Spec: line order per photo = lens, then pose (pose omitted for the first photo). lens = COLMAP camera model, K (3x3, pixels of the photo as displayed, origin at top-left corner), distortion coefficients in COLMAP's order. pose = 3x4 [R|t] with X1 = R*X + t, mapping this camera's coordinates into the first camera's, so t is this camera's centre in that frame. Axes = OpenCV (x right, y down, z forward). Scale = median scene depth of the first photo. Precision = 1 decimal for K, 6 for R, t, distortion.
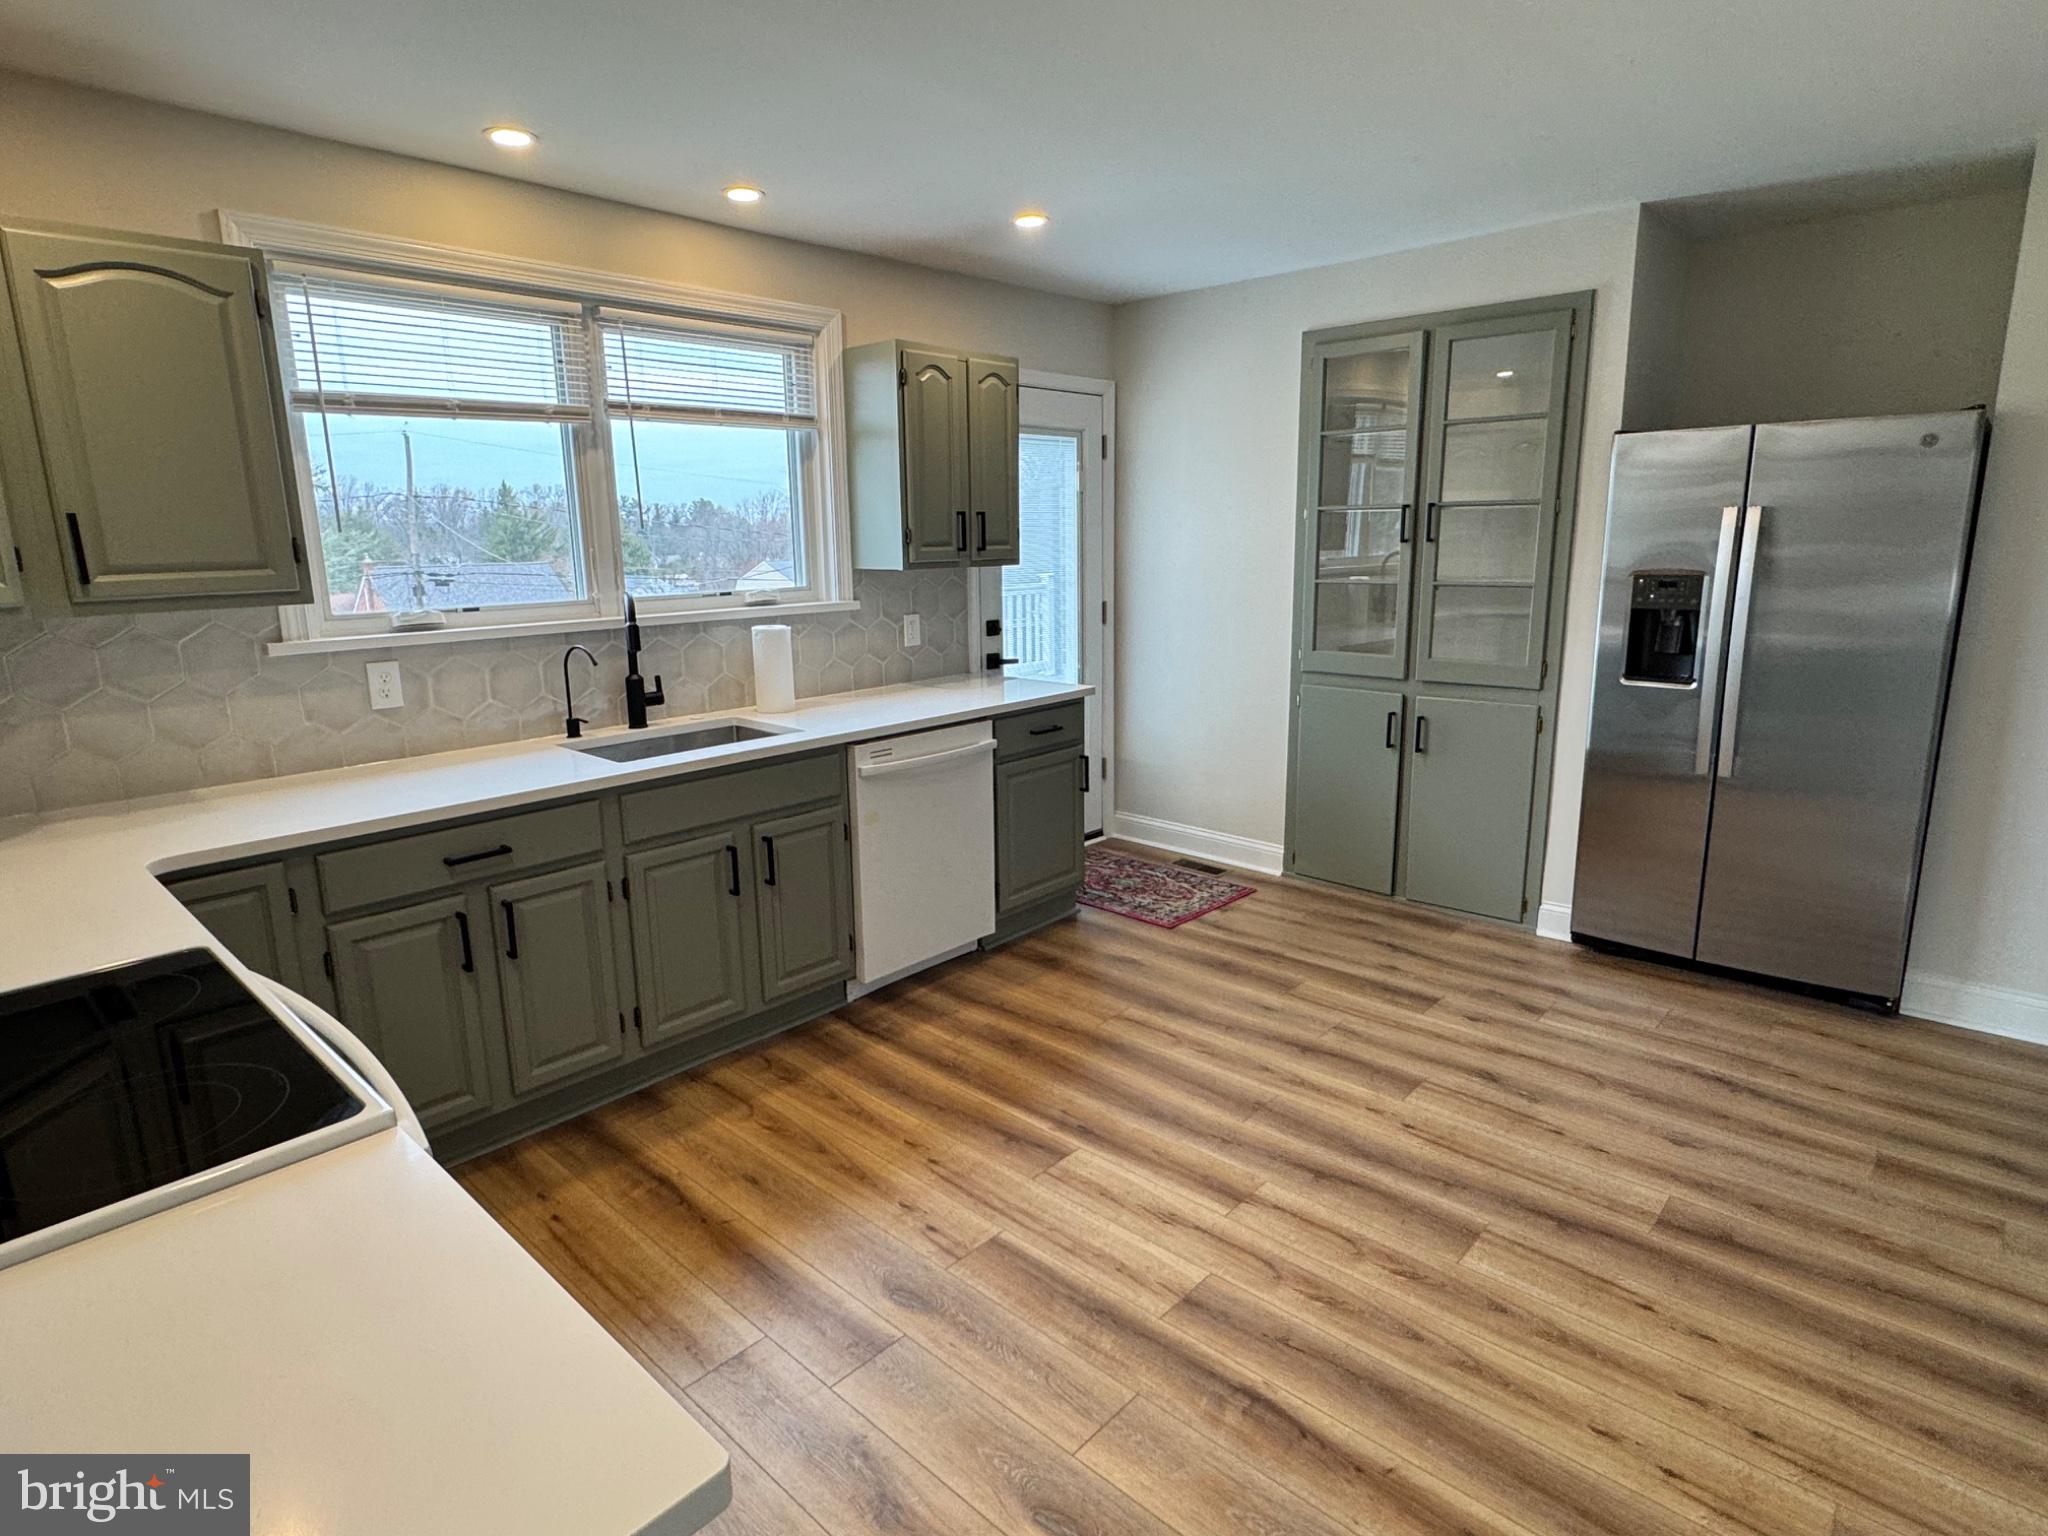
lens RADIAL K [[1097.5, 0, 1011.4], [0, 1097.5, 766.6], [0, 0, 1]] dist [-0.000907, 0.000304]
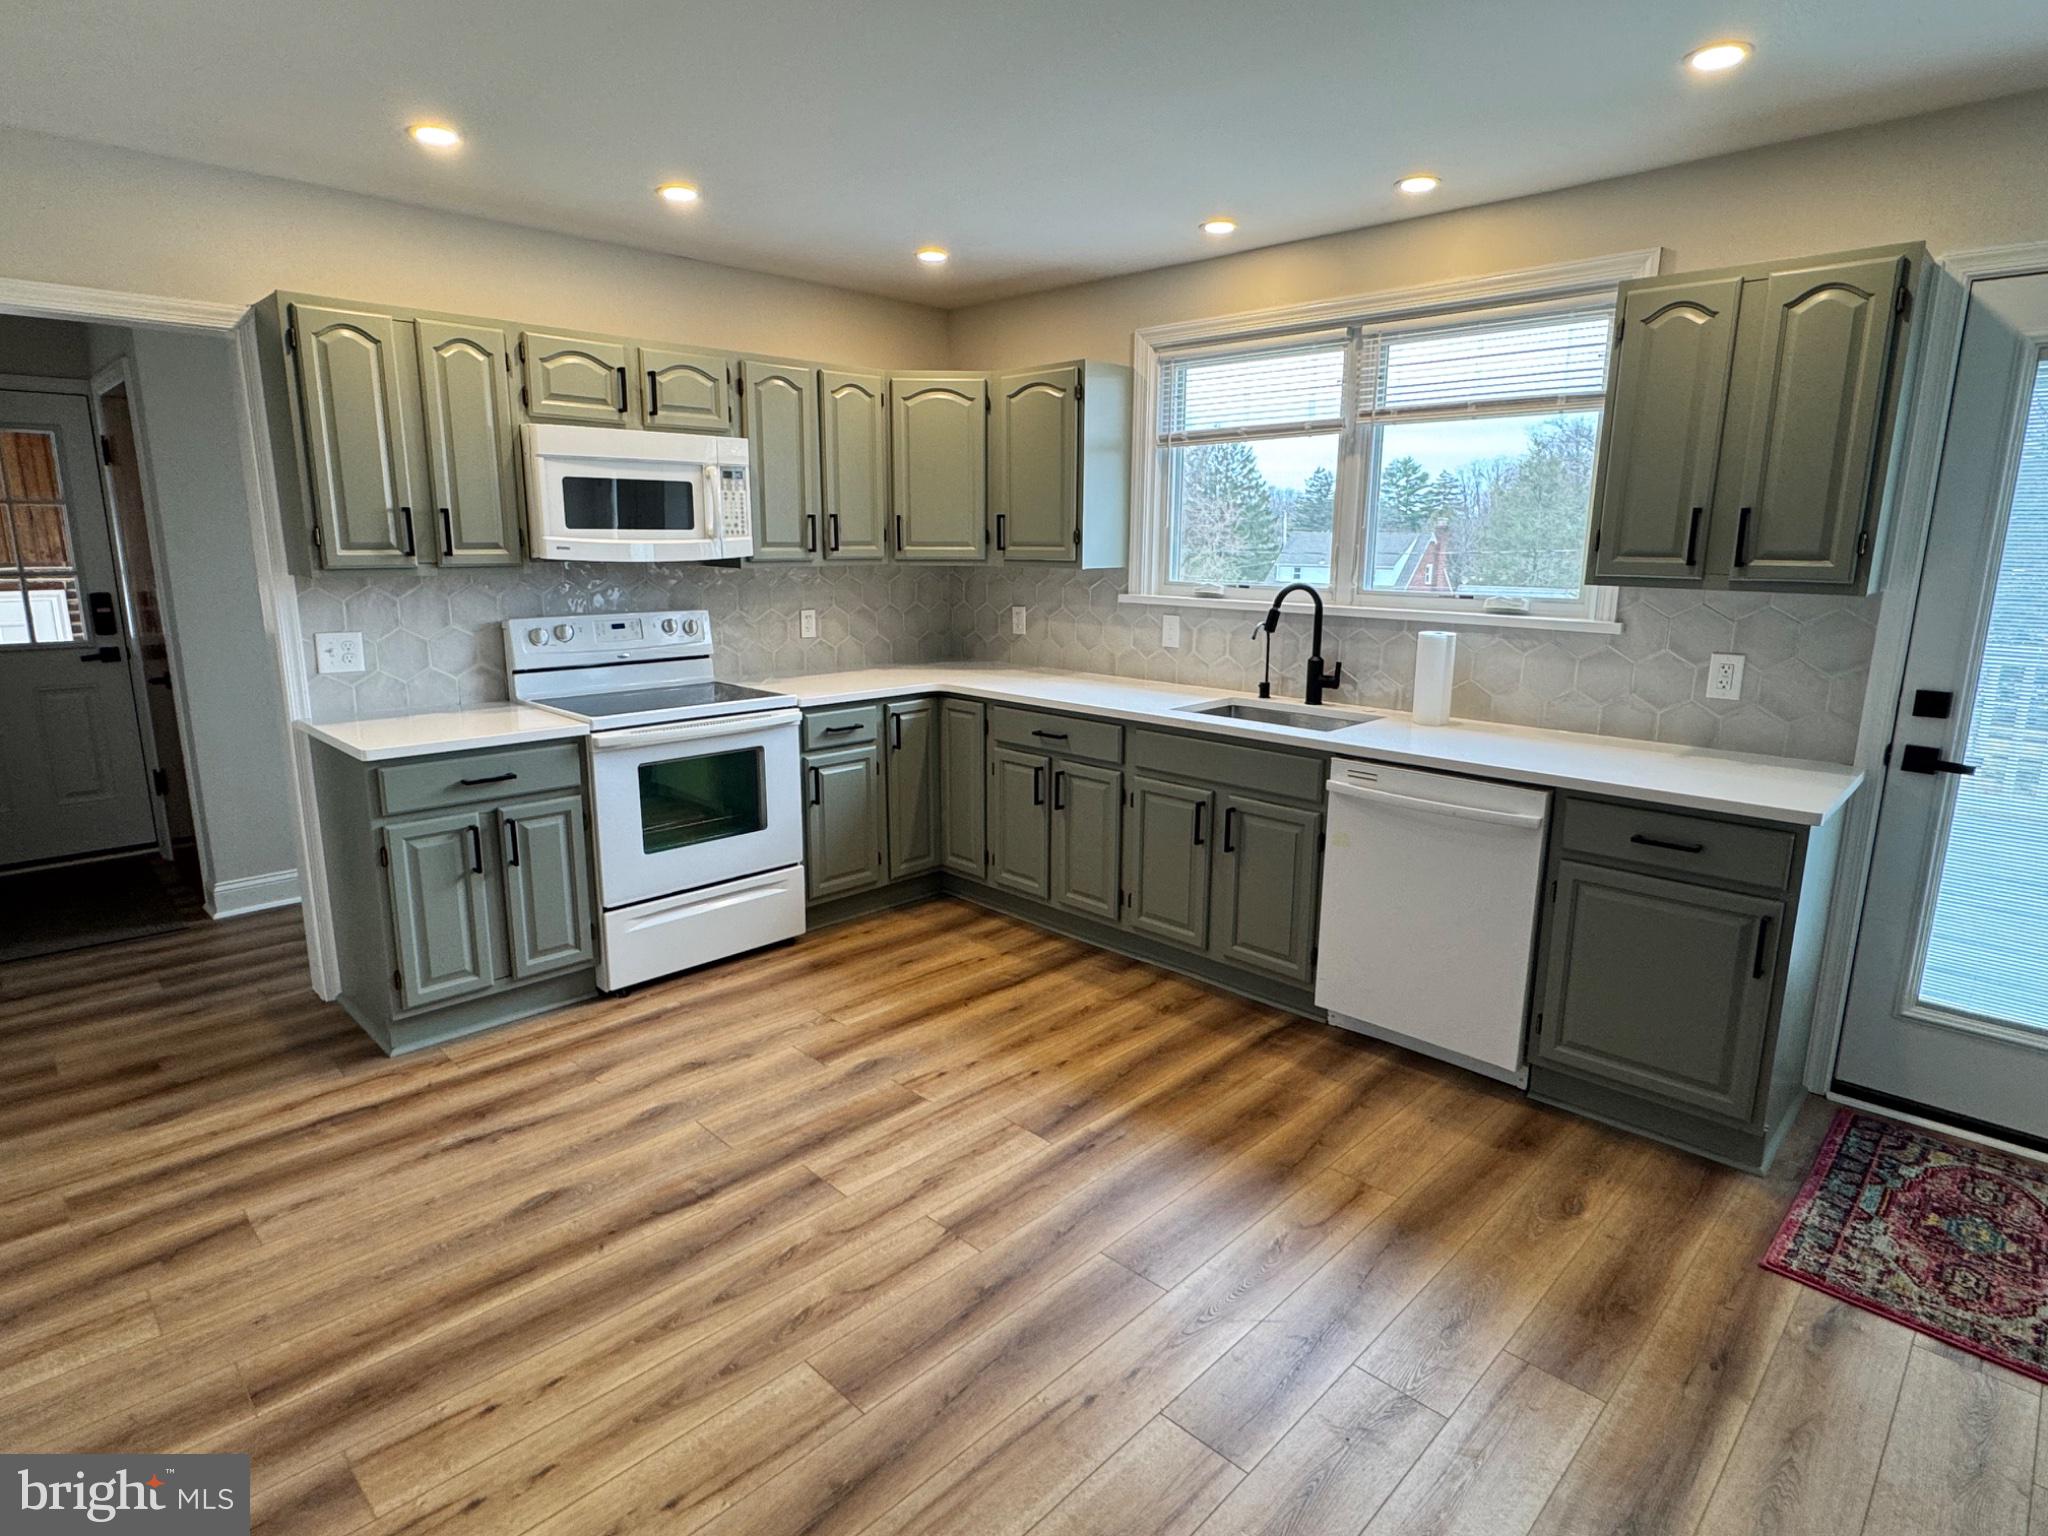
lens RADIAL K [[1097.5, 0, 1021.0], [0, 1097.5, 765.1], [0, 0, 1]] dist [-0.000907, 0.000304]
pose [[-0.031101, 0.225122, -0.973834, 0.842503], [-0.215144, 0.949959, 0.226474, -0.180068], [0.976087, 0.216558, 0.018889, 0.761312]]
